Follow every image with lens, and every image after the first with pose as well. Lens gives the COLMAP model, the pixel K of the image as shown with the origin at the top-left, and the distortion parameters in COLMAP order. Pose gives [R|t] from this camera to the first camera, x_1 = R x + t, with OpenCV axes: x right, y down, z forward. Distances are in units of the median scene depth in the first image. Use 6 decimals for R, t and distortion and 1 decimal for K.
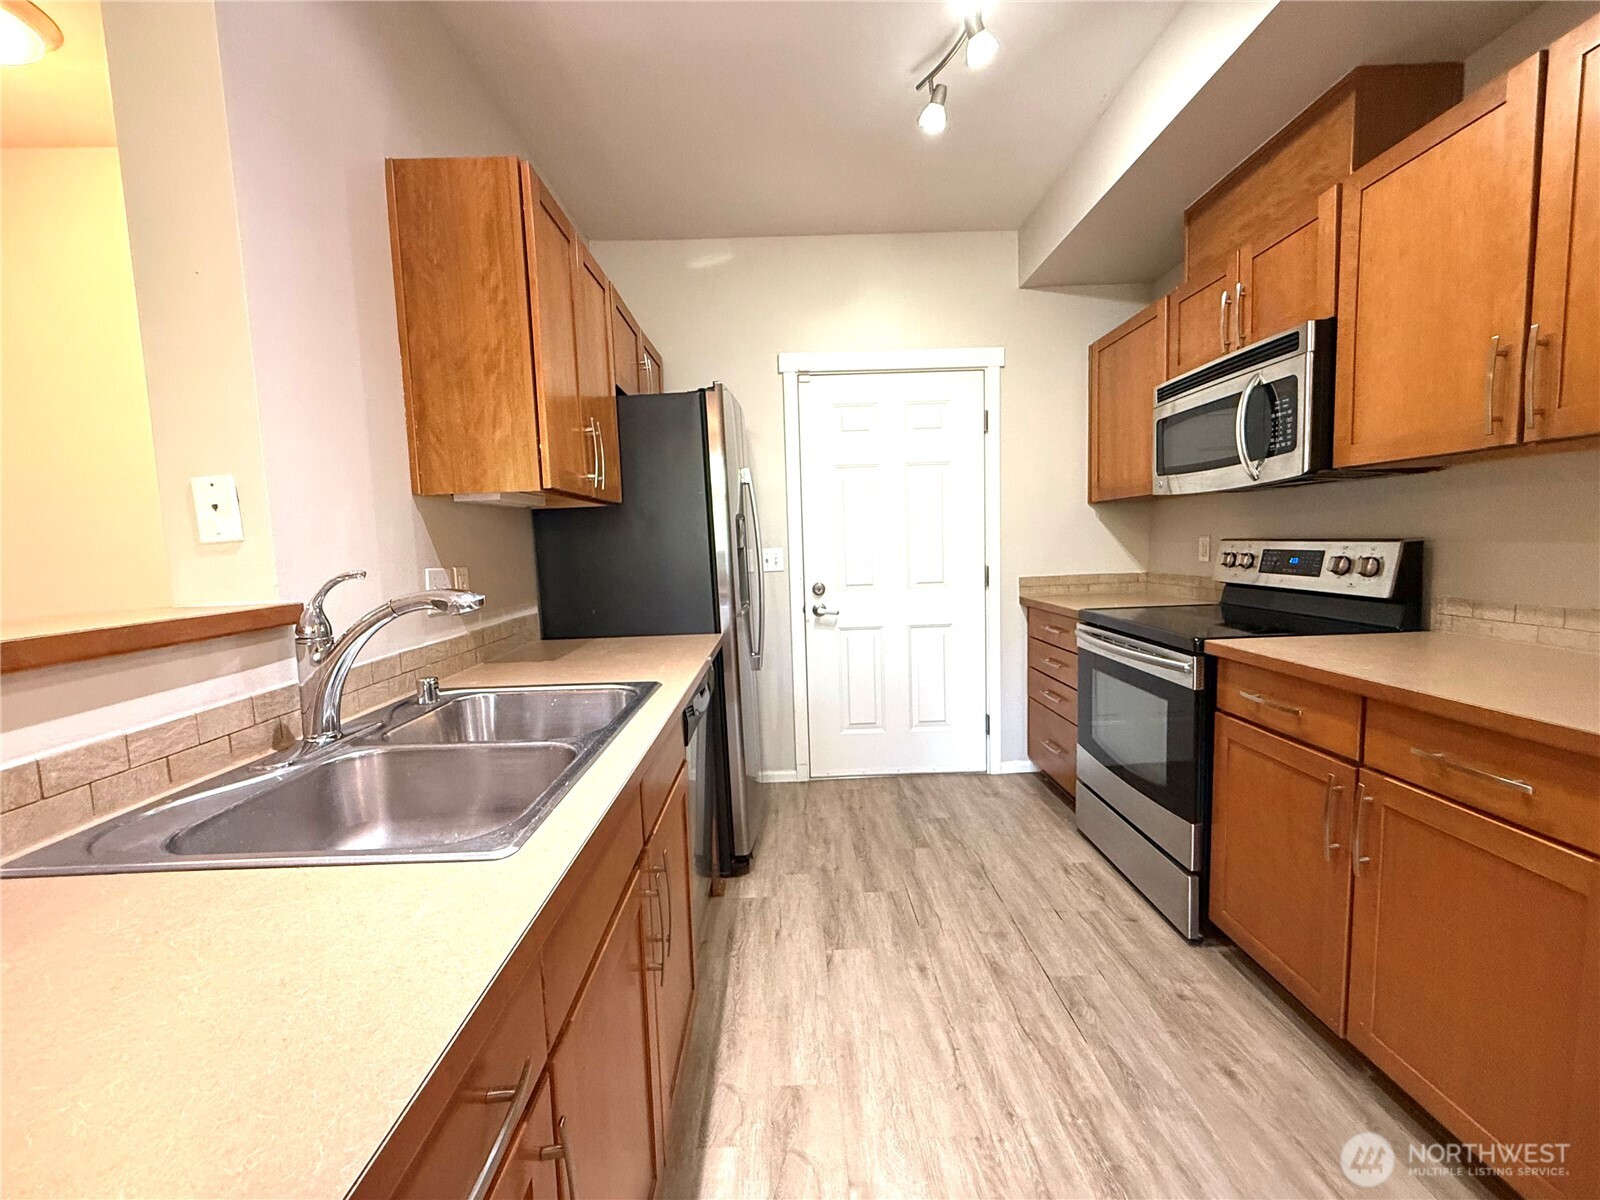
lens RADIAL K [[760.1, 0, 798.8], [0, 760.1, 628.2], [0, 0, 1]] dist [-0.001832, -0.000354]
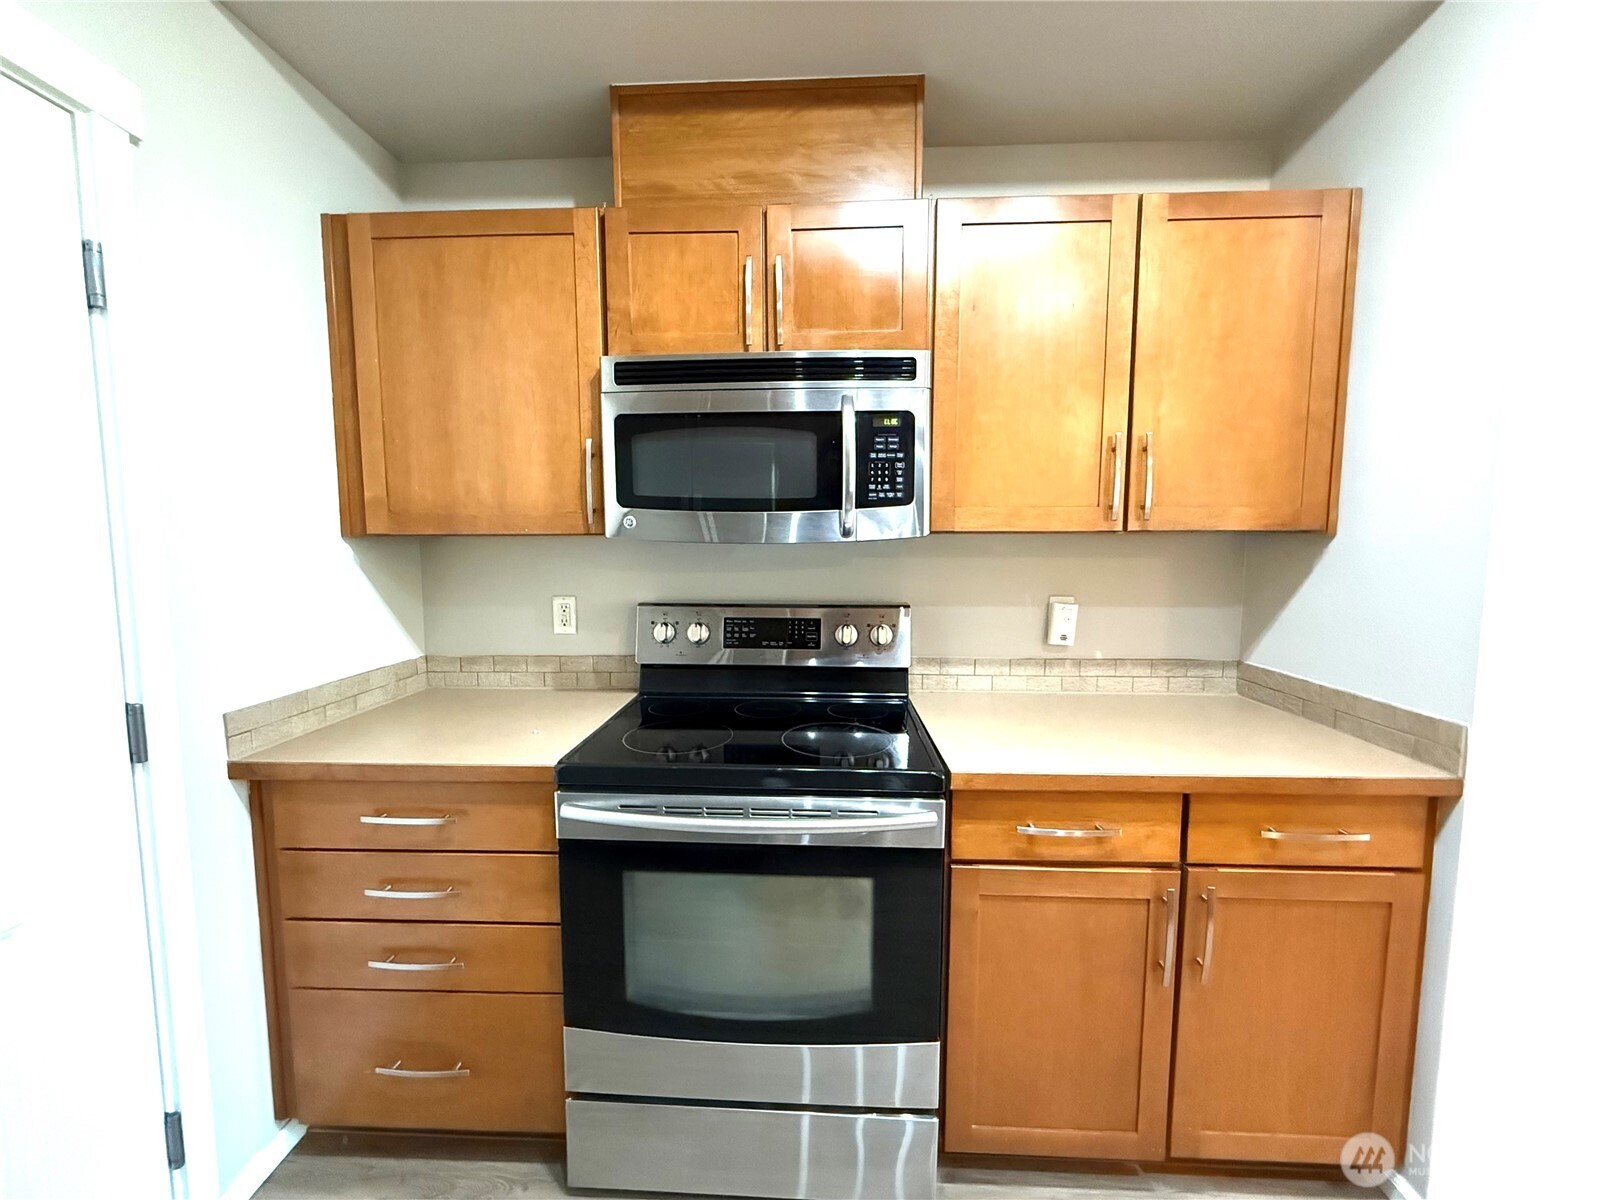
lens RADIAL K [[630.9, 0, 800.0], [0, 630.9, 600.0], [0, 0, 1]] dist [-0.002199, -0.000101]
pose [[0.051938, -0.056247, 0.997065, -0.025616], [0.102186, 0.993471, 0.050721, -0.174734], [-0.993408, 0.099252, 0.057347, 1.057237]]
